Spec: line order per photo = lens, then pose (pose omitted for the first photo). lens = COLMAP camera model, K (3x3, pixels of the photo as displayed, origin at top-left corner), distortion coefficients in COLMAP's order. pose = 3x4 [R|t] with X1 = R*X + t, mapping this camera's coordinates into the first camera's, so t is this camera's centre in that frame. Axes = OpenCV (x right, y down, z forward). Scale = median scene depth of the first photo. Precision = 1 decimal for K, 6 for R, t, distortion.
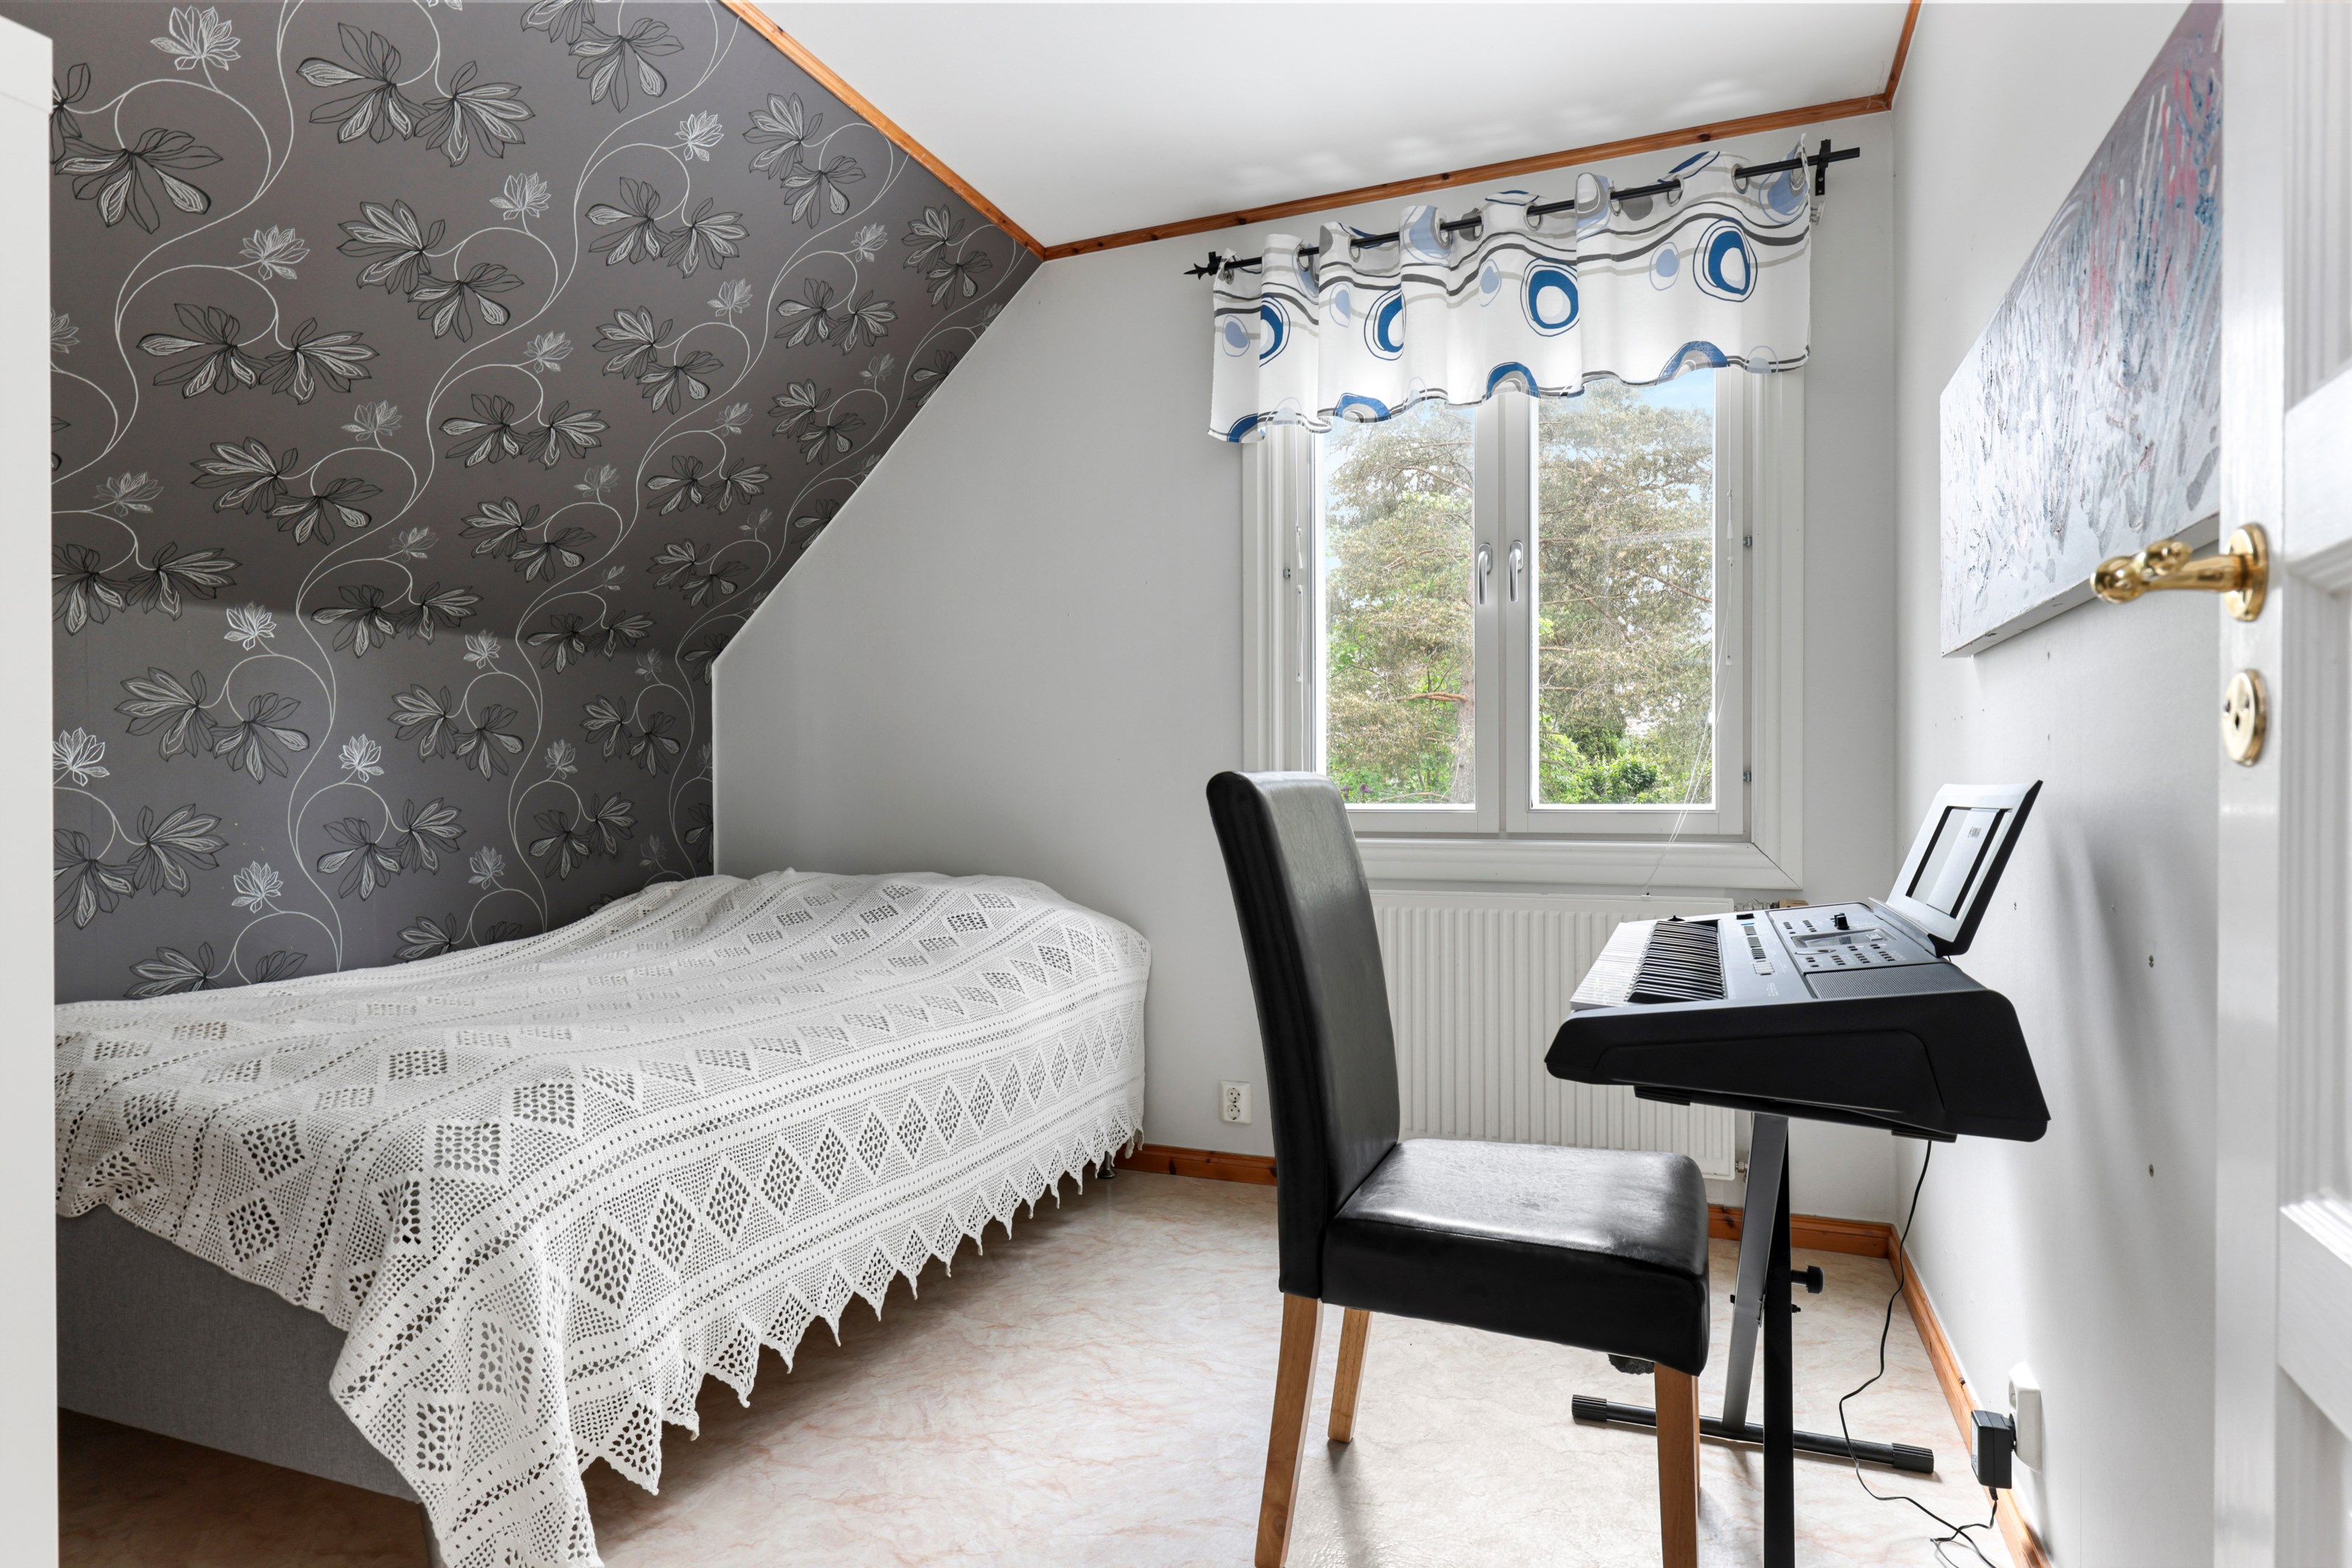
lens RADIAL K [[1305.1, 0, 1177.2], [0, 1305.1, 787.4], [0, 0, 1]] dist [0.007600, 0.000349]
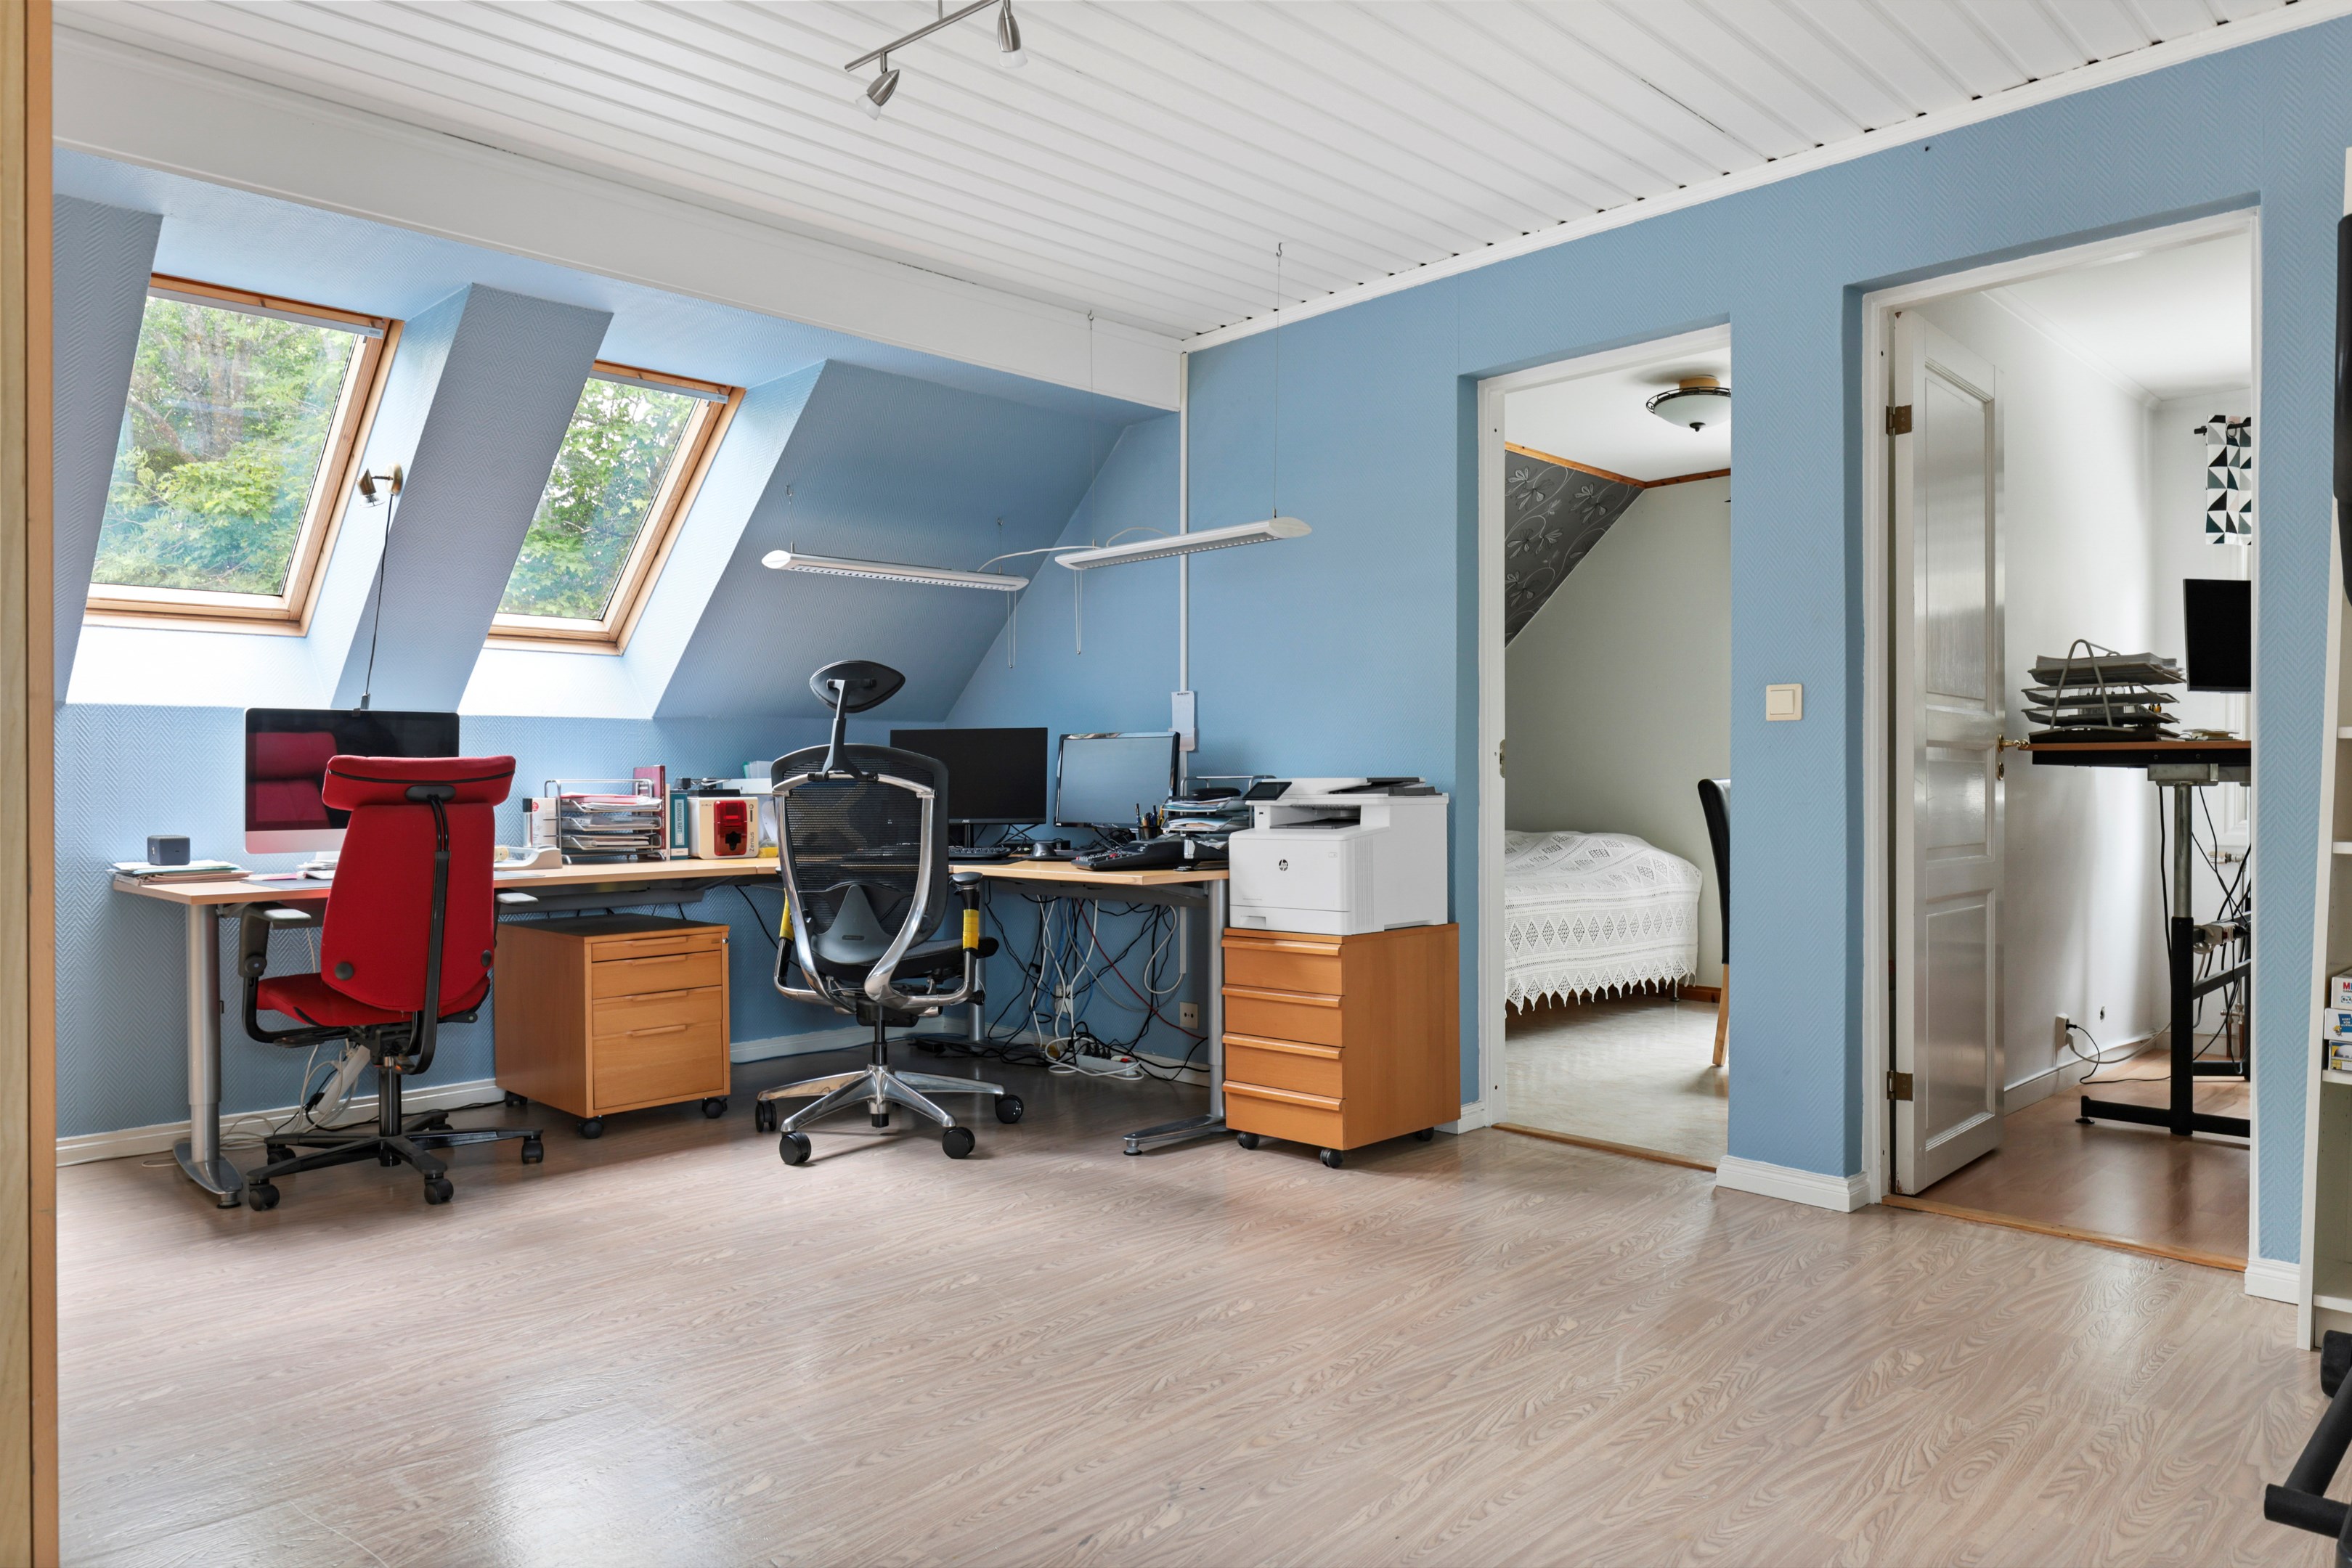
lens RADIAL K [[1582.8, 0, 1183.5], [0, 1582.8, 788.6], [0, 0, 1]] dist [-0.004453, -0.003821]
pose [[0.924228, 0.011671, -0.381662, 0.172258], [-0.010258, 0.999931, 0.005737, -0.000775], [0.381702, -0.001387, 0.924284, -1.473725]]
